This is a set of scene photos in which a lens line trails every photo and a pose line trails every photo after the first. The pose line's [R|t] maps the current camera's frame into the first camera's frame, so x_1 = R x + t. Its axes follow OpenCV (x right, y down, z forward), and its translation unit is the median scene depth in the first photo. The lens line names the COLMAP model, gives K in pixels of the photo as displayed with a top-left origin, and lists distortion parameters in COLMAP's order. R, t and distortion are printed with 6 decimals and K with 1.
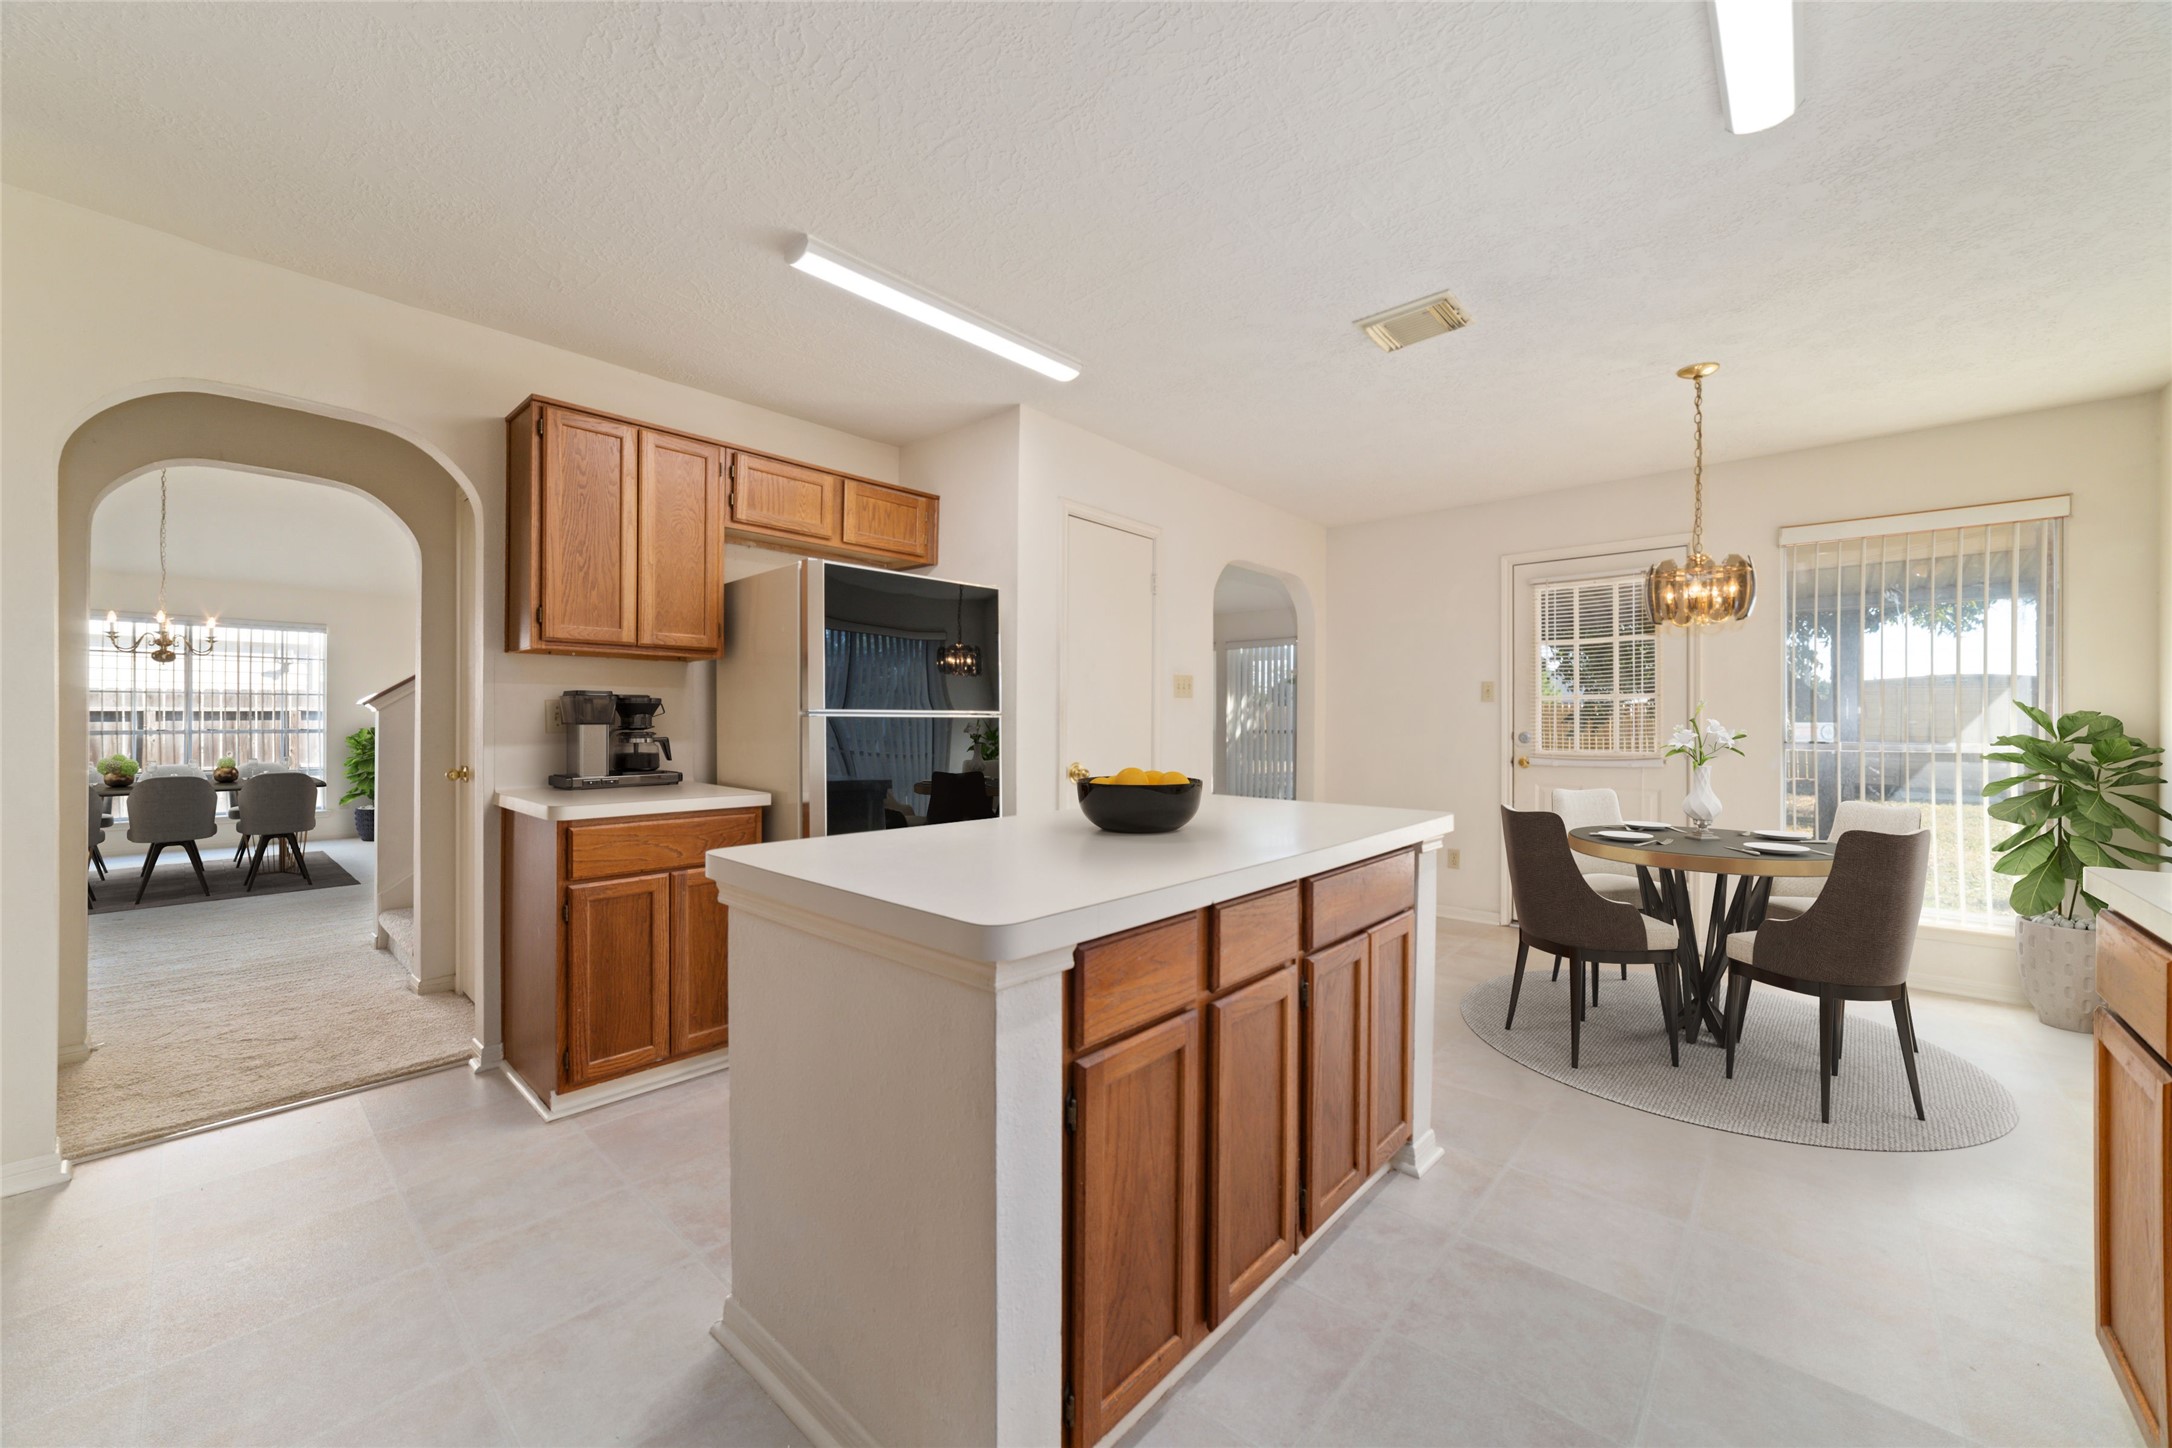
lens RADIAL K [[825.3, 0, 1081.3], [0, 825.3, 713.9], [0, 0, 1]] dist [-0.011238, 0.003396]
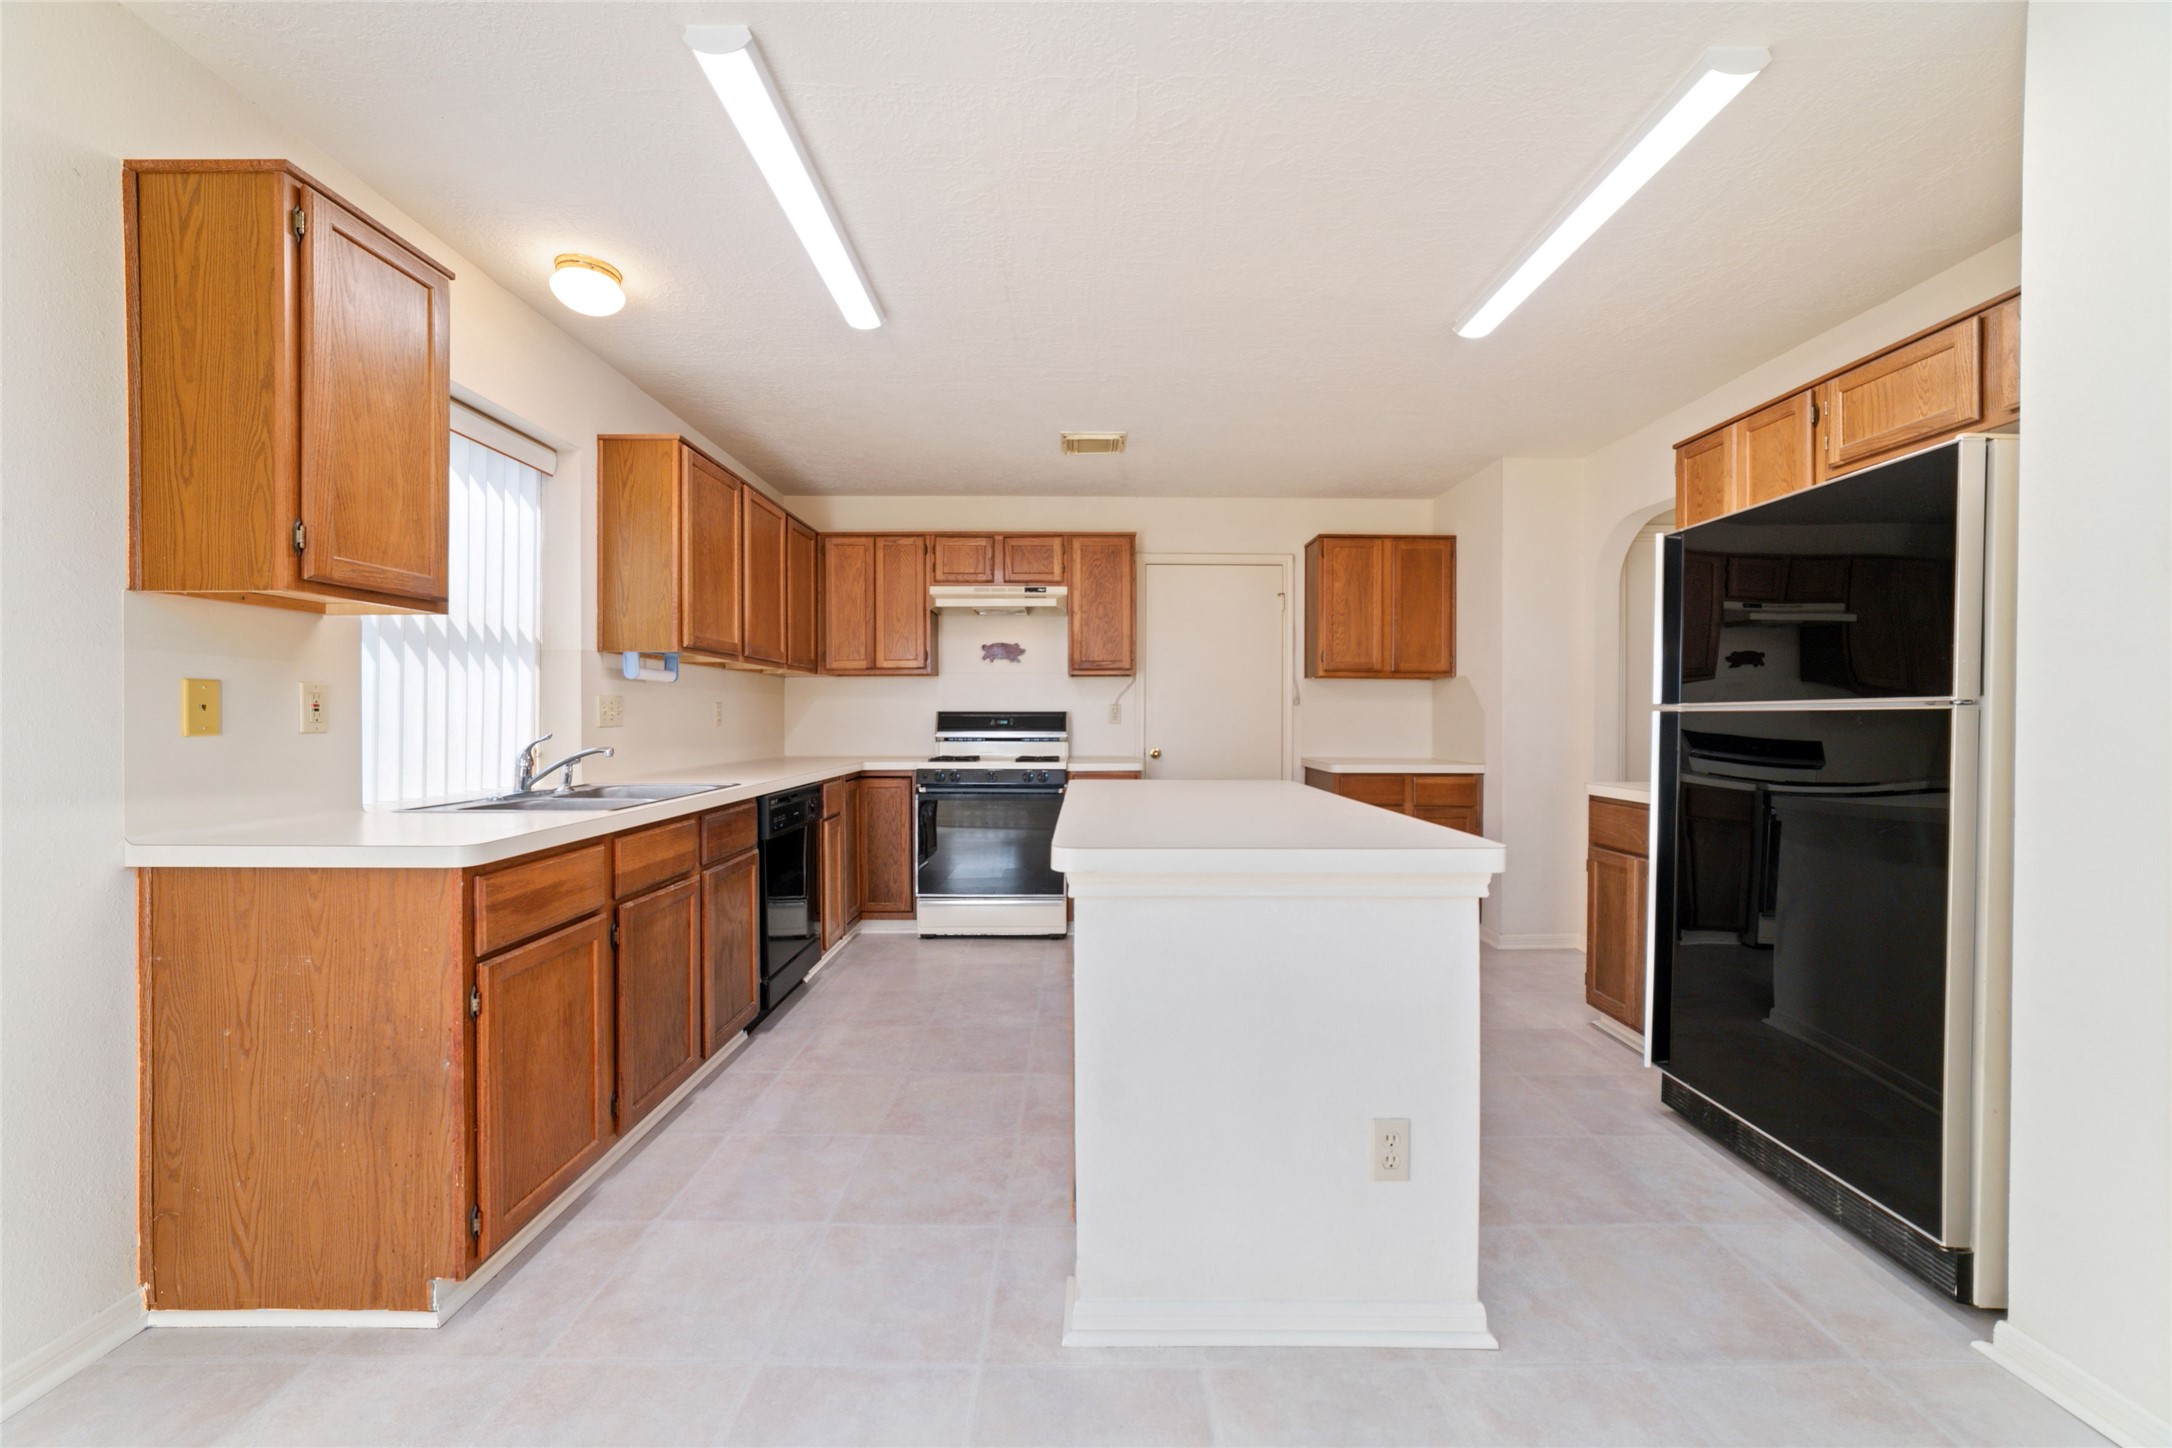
lens RADIAL K [[825.3, 0, 1086.7], [0, 825.3, 722.4], [0, 0, 1]] dist [-0.011238, 0.003396]
pose [[-0.734477, -0.011572, -0.678535, 0.681781], [-0.006207, 0.999927, -0.010335, 0.023470], [0.678605, -0.003379, -0.734495, 1.153882]]
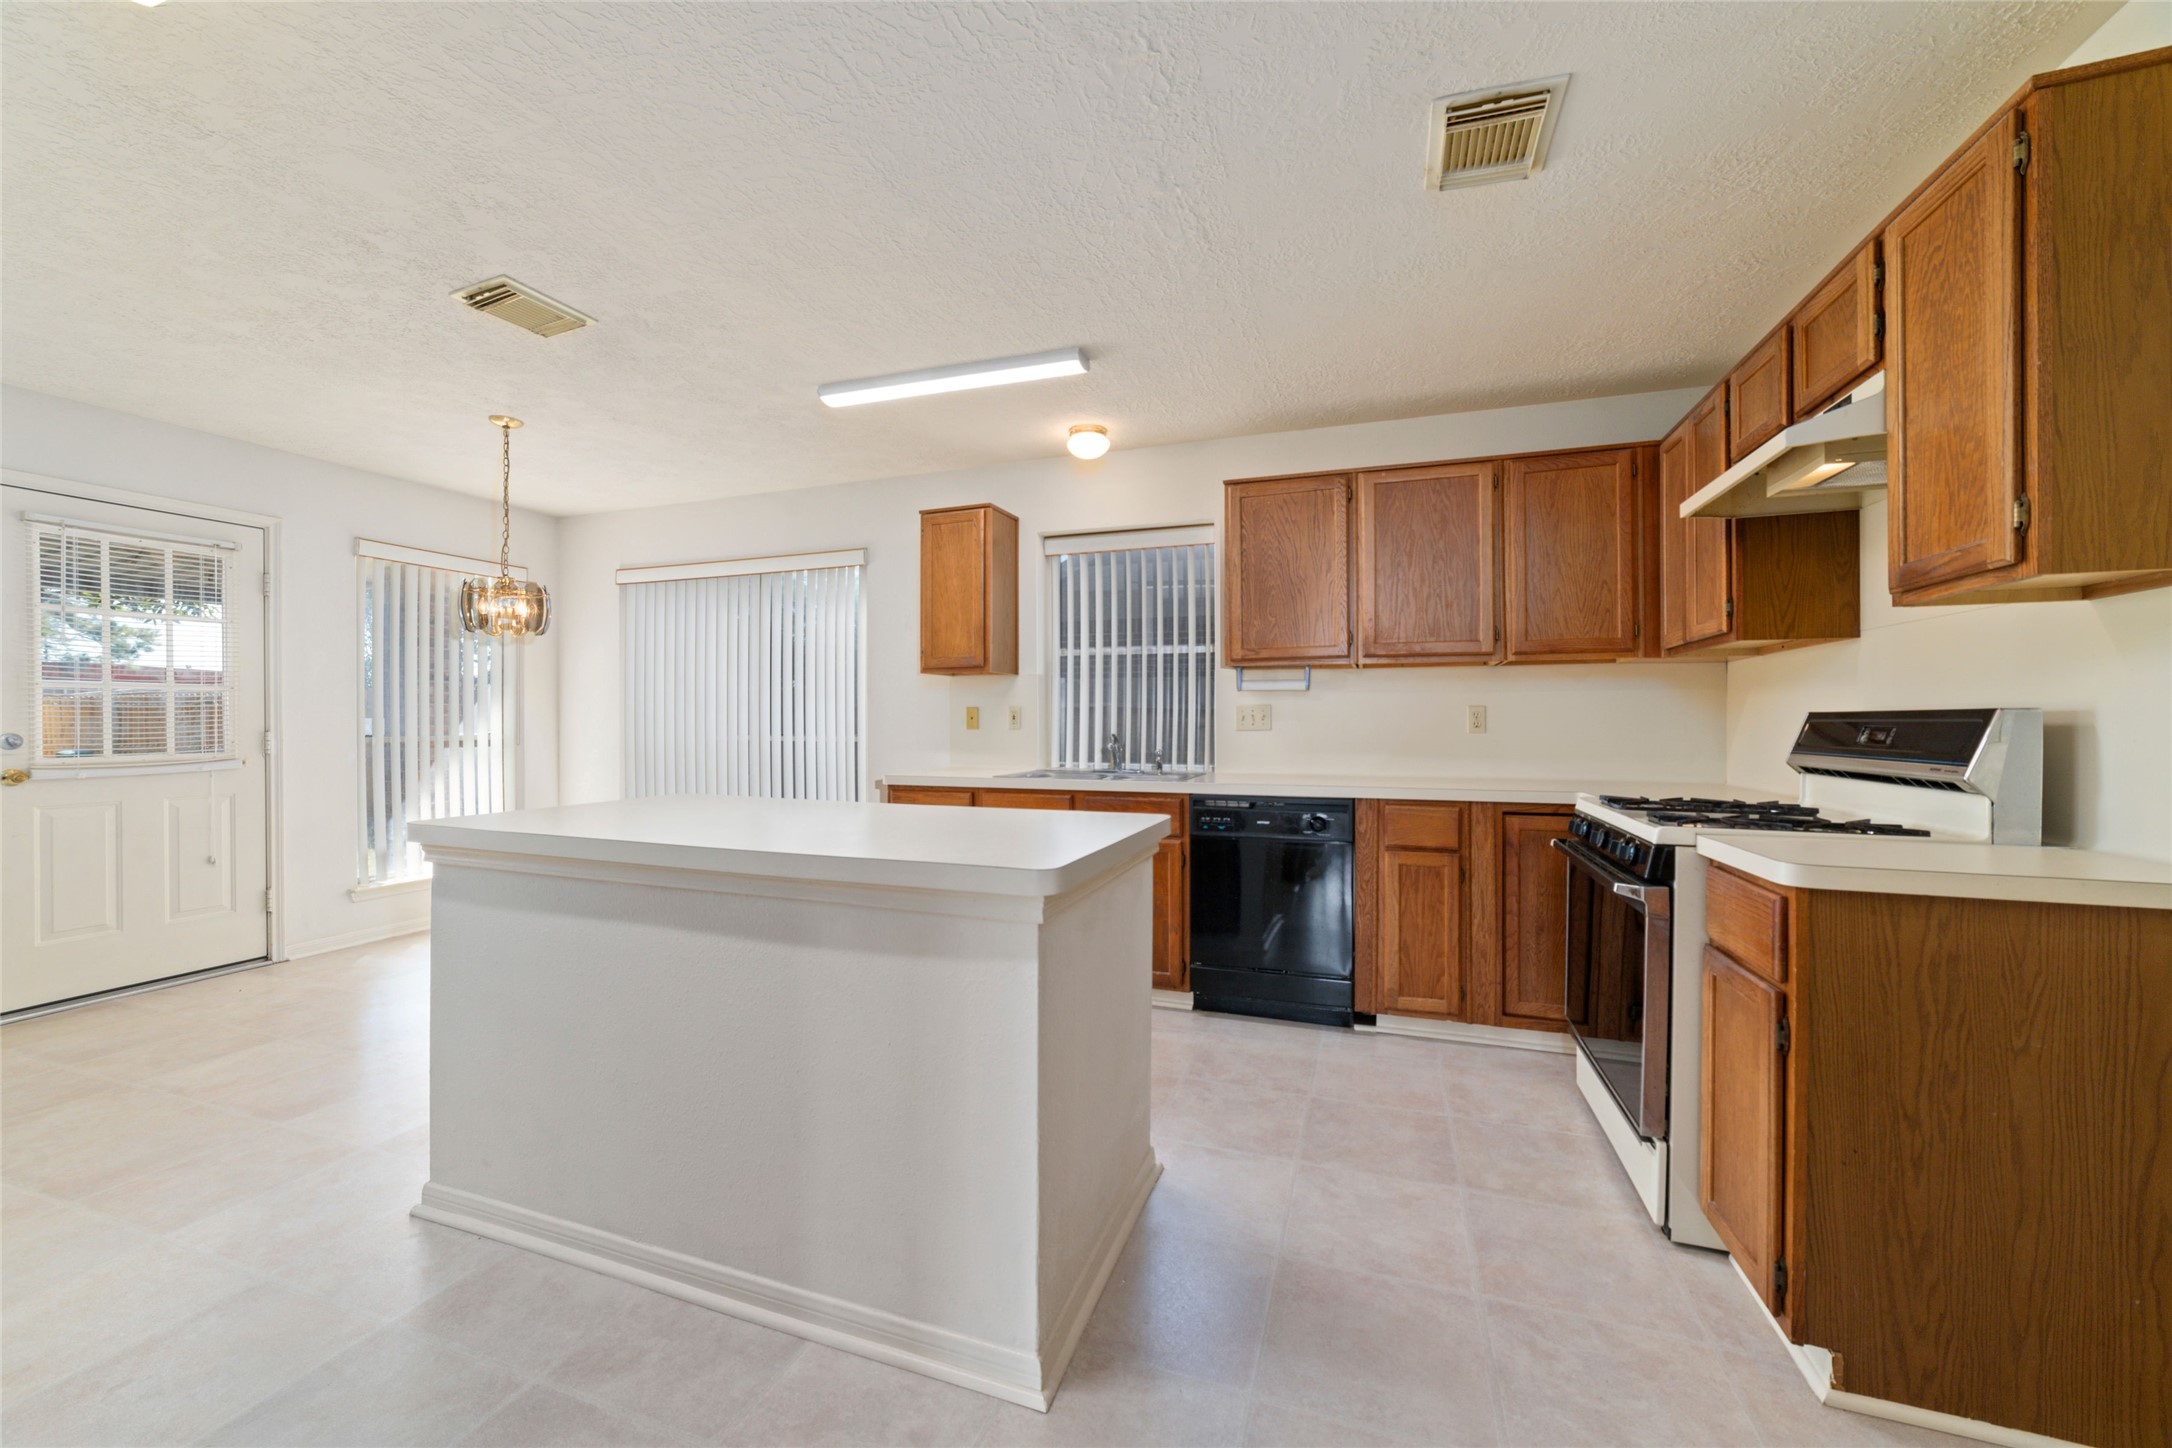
lens RADIAL K [[825.3, 0, 1083.2], [0, 825.3, 709.6], [0, 0, 1]] dist [-0.011238, 0.003396]
pose [[-0.381240, -0.004938, 0.924463, -0.679709], [-0.008493, 0.999962, 0.001838, -0.010627], [-0.924437, -0.007151, -0.381267, 0.706521]]
